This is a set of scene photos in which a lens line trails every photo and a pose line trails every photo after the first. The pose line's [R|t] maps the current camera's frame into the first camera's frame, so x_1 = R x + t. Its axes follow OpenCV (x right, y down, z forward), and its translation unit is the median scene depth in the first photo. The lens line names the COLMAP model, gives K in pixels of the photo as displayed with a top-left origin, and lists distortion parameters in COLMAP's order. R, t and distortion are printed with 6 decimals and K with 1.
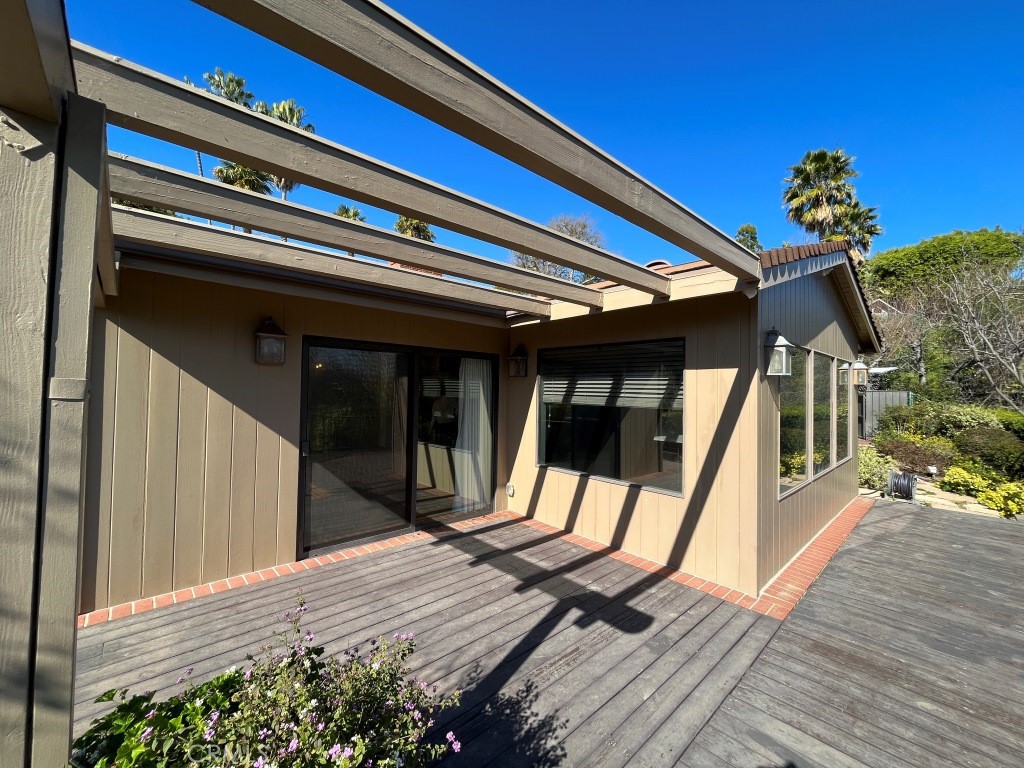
lens RADIAL K [[413.6, 0, 510.3], [0, 413.6, 379.0], [0, 0, 1]] dist [0.000564, -0.000218]
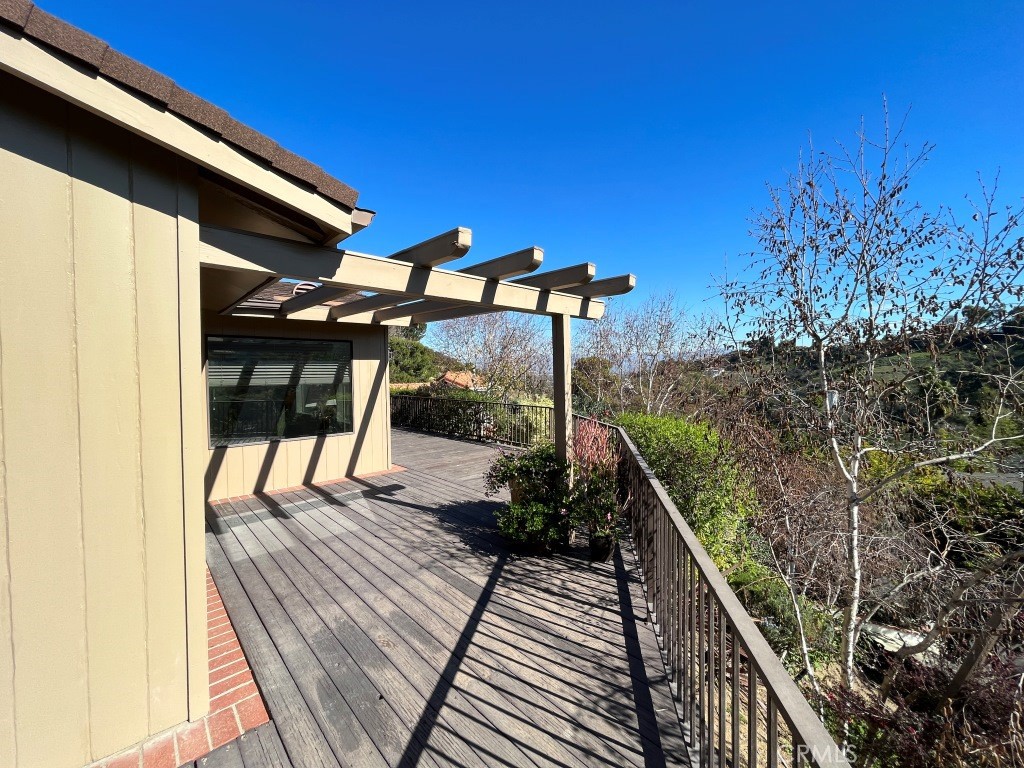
lens RADIAL K [[413.6, 0, 511.1], [0, 413.6, 380.7], [0, 0, 1]] dist [0.000564, -0.000218]
pose [[-0.020883, -0.041765, 0.998909, -1.332109], [-0.014480, 0.999035, 0.041468, -0.015996], [-0.999677, -0.013598, -0.021468, 0.385224]]
